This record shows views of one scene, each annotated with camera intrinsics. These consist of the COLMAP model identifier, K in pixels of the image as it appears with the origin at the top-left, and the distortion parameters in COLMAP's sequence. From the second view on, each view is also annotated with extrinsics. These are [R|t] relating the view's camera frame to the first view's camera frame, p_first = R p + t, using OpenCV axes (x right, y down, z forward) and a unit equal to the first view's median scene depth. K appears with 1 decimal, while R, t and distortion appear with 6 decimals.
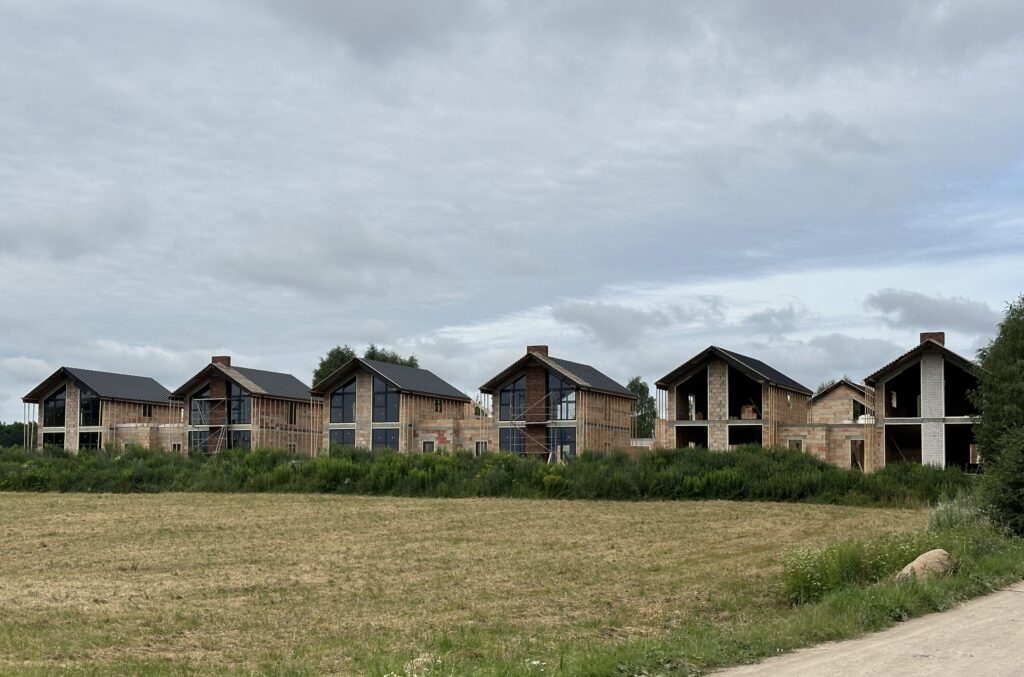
lens RADIAL K [[1599.5, 0, 487.5], [0, 1599.5, 402.2], [0, 0, 1]] dist [0.104076, 0.054091]
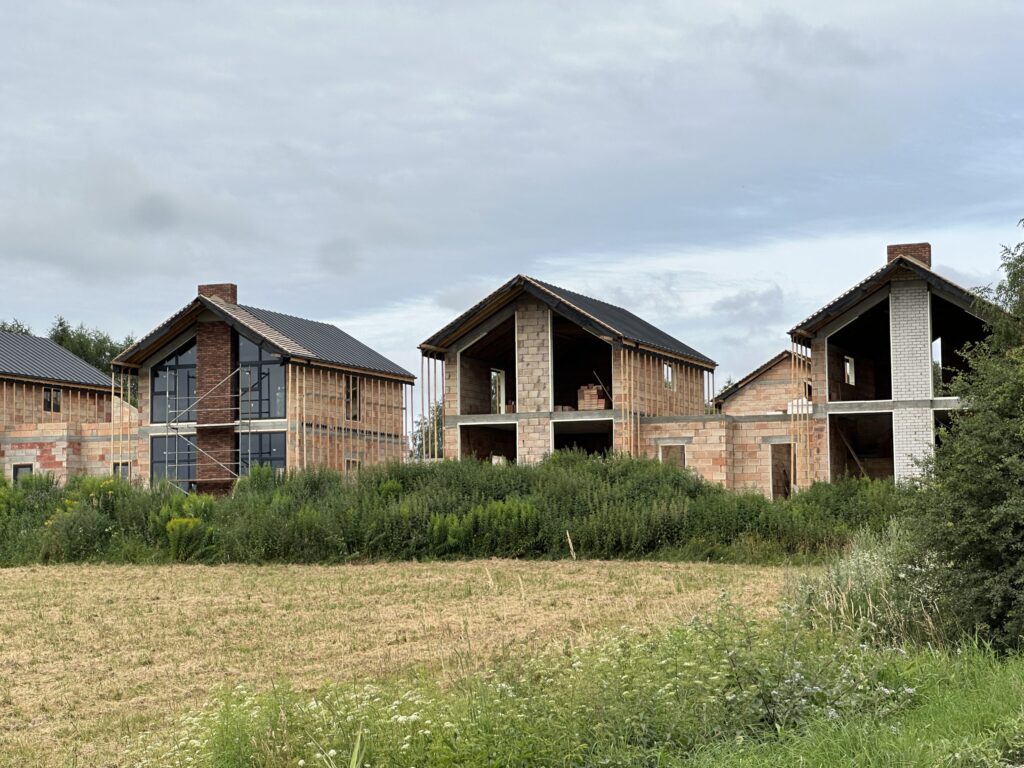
lens RADIAL K [[2310.0, 0, 554.6], [0, 2310.0, 384.0], [0, 0, 1]] dist [-0.077261, 3.577693]
pose [[0.996358, -0.014083, 0.084096, 0.082339], [0.015595, 0.999728, -0.017350, 0.014755], [-0.083829, 0.018598, 0.996307, 0.211508]]
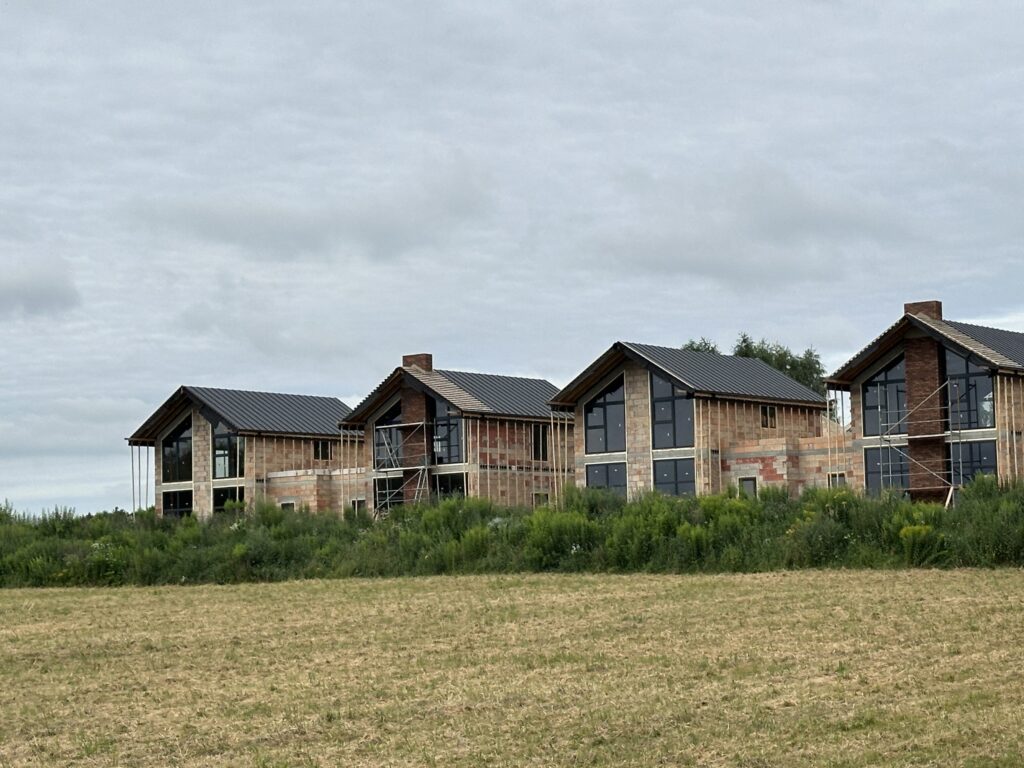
lens RADIAL K [[2325.1, 0, 512.0], [0, 2325.1, 384.0], [0, 0, 1]] dist [0.073053, 0.474530]
pose [[0.975967, -0.053504, -0.211246, 0.065194], [0.048507, 0.998408, -0.028770, 0.011387], [0.212449, 0.017832, 0.977009, 0.157201]]
